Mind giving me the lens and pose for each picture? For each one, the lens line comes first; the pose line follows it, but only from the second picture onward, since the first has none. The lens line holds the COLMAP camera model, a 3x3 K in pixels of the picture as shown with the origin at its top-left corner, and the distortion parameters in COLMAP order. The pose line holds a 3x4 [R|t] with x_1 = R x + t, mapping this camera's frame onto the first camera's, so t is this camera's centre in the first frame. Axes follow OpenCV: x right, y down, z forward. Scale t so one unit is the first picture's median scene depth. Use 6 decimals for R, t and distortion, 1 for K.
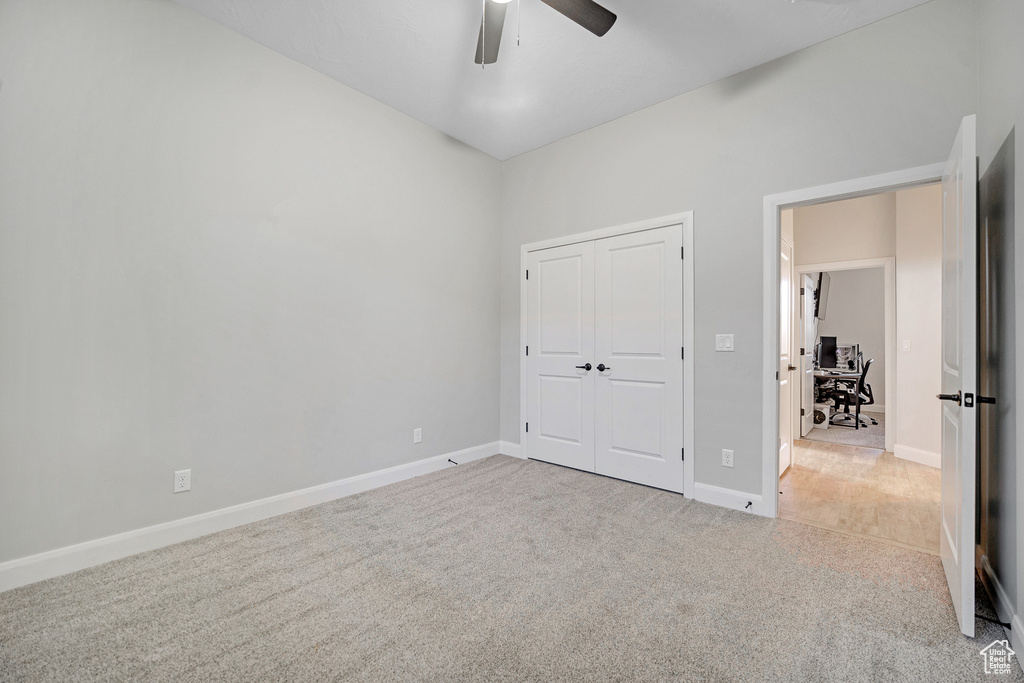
lens RADIAL K [[417.8, 0, 513.8], [0, 417.8, 341.5], [0, 0, 1]] dist [-0.000632, -0.000282]
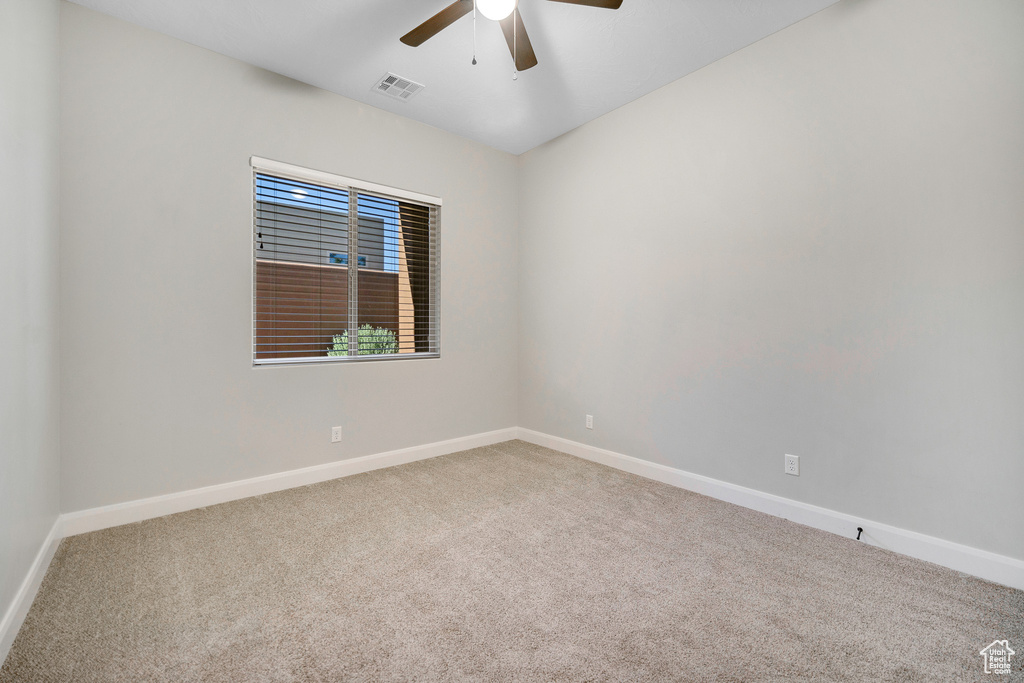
lens RADIAL K [[417.8, 0, 513.1], [0, 417.8, 339.9], [0, 0, 1]] dist [-0.000632, -0.000282]
pose [[-0.156426, 0.001506, -0.987689, 0.654671], [-0.002304, 0.999996, 0.001890, 0.018877], [0.987687, 0.002571, -0.156422, 0.780787]]
